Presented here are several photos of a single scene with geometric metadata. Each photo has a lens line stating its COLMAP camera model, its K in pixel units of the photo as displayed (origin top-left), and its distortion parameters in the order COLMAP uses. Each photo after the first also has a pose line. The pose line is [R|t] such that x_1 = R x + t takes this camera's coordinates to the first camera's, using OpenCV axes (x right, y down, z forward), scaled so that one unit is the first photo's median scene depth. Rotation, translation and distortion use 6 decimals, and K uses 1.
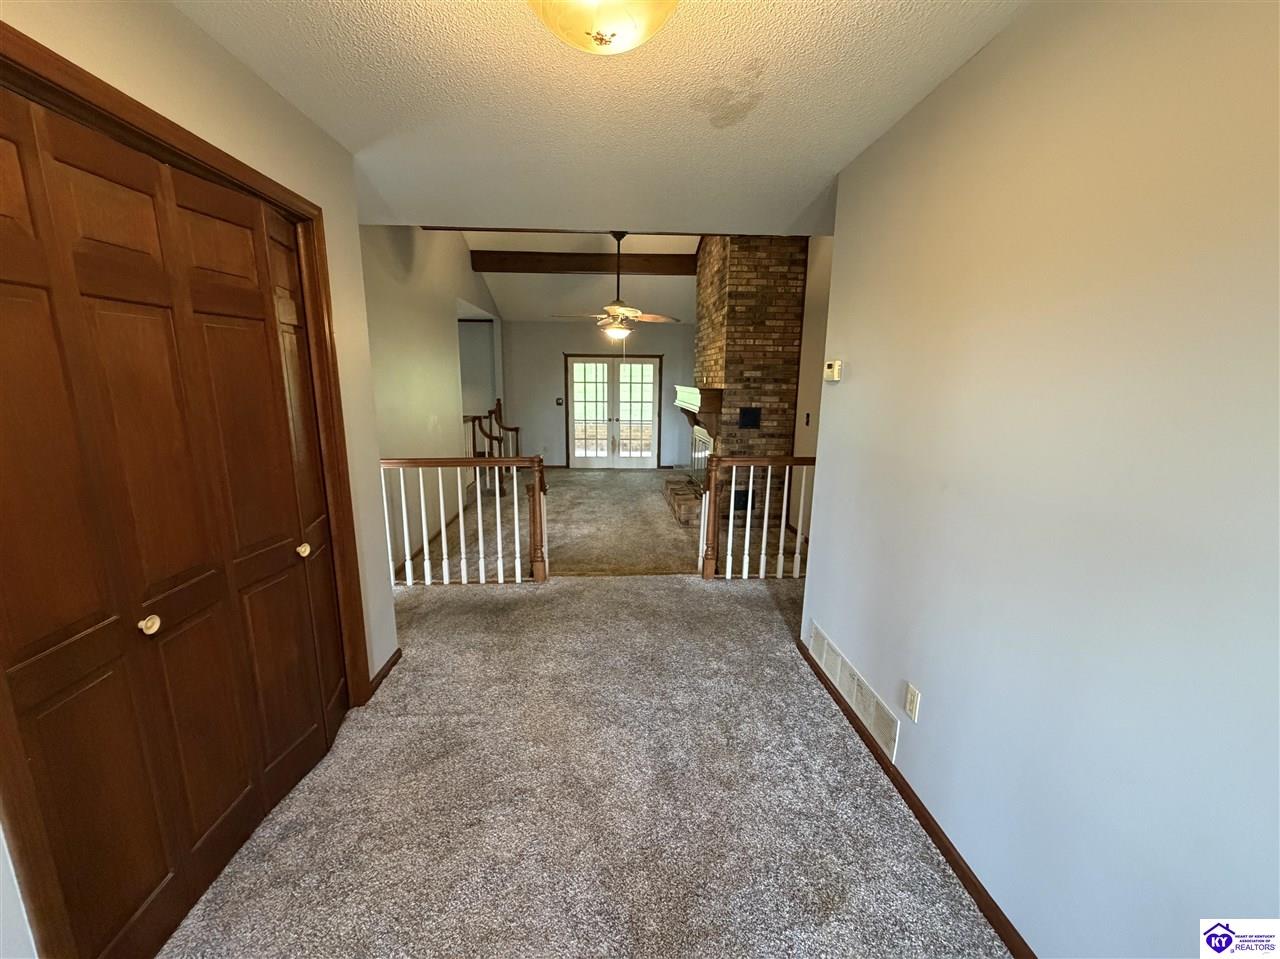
lens RADIAL K [[508.1, 0, 636.5], [0, 508.1, 481.3], [0, 0, 1]] dist [-0.002361, -0.000420]
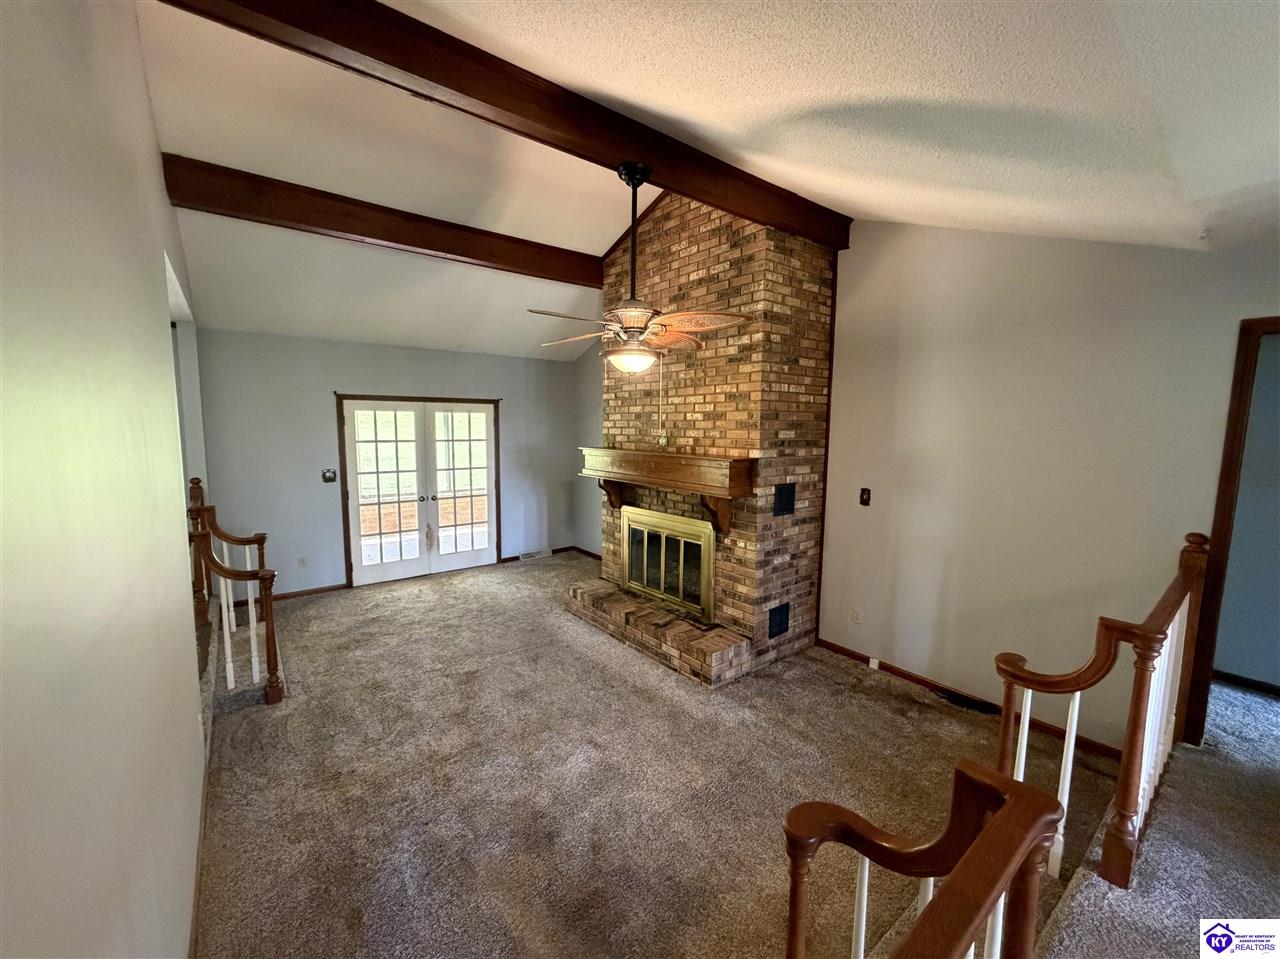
lens RADIAL K [[508.1, 0, 636.7], [0, 508.1, 480.0], [0, 0, 1]] dist [-0.002361, -0.000420]
pose [[0.822060, -0.066633, 0.565489, -0.324620], [0.114508, 0.992186, -0.049550, -0.142699], [-0.557769, 0.105486, 0.823266, 0.569493]]
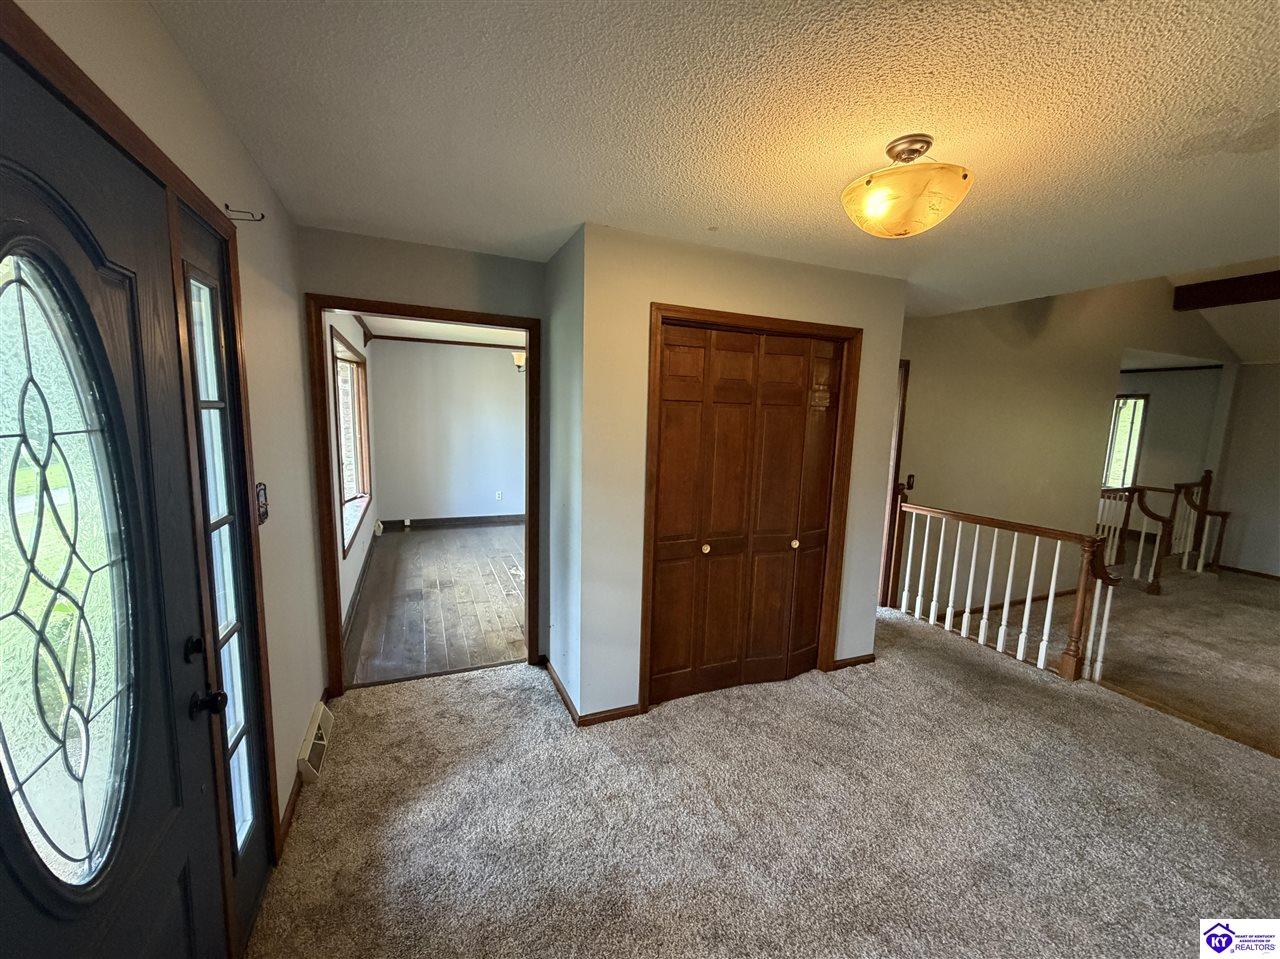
lens RADIAL K [[508.1, 0, 636.8], [0, 508.1, 483.9], [0, 0, 1]] dist [-0.002361, -0.000420]
pose [[0.337656, 0.125106, -0.932919, 0.219550], [-0.214132, 0.975350, 0.053294, -0.009519], [0.916590, 0.181772, 0.356121, -0.023357]]
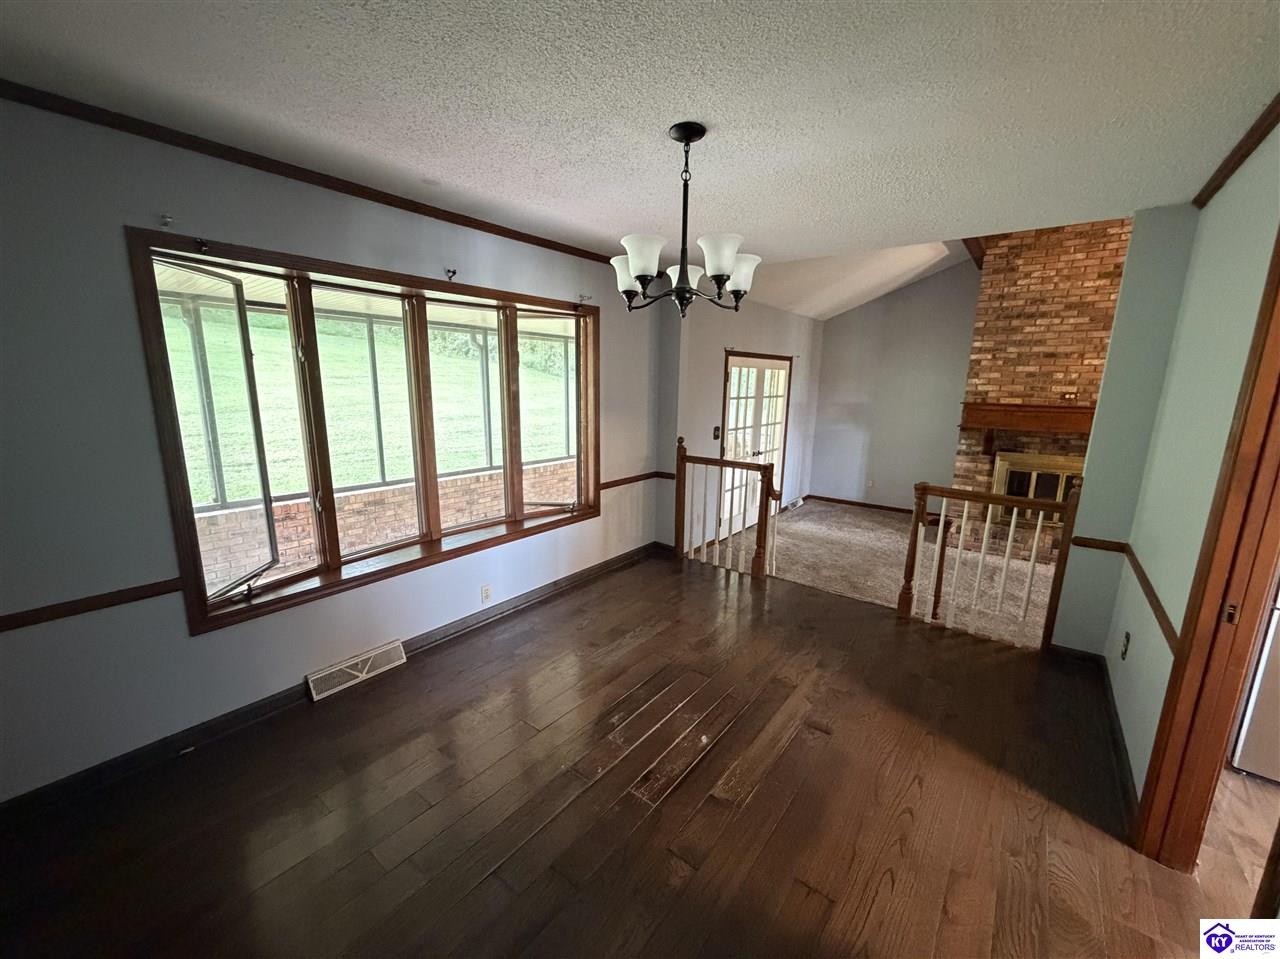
lens RADIAL K [[508.1, 0, 636.0], [0, 508.1, 479.4], [0, 0, 1]] dist [-0.002361, -0.000420]
pose [[0.664612, -0.148863, 0.732209, -1.091810], [0.145939, 0.986941, 0.068186, -0.267971], [-0.732798, 0.061541, 0.677658, 1.157041]]
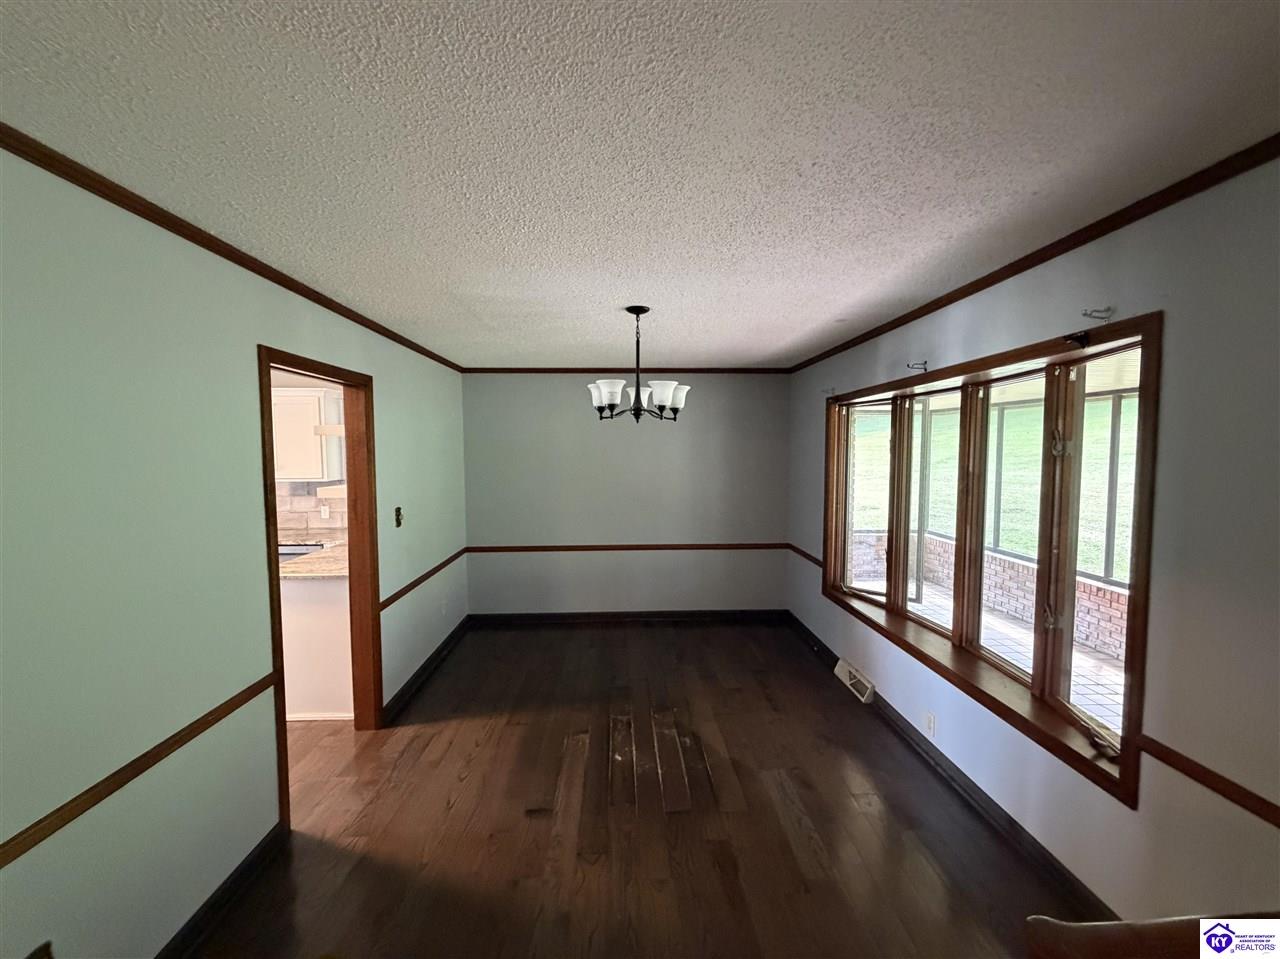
lens RADIAL K [[508.1, 0, 642.2], [0, 508.1, 481.8], [0, 0, 1]] dist [-0.002361, -0.000420]
pose [[-0.007546, 0.046175, -0.998905, -0.351595], [-0.195811, 0.979526, 0.046758, -0.315892], [0.980613, 0.195950, 0.001650, 1.361807]]
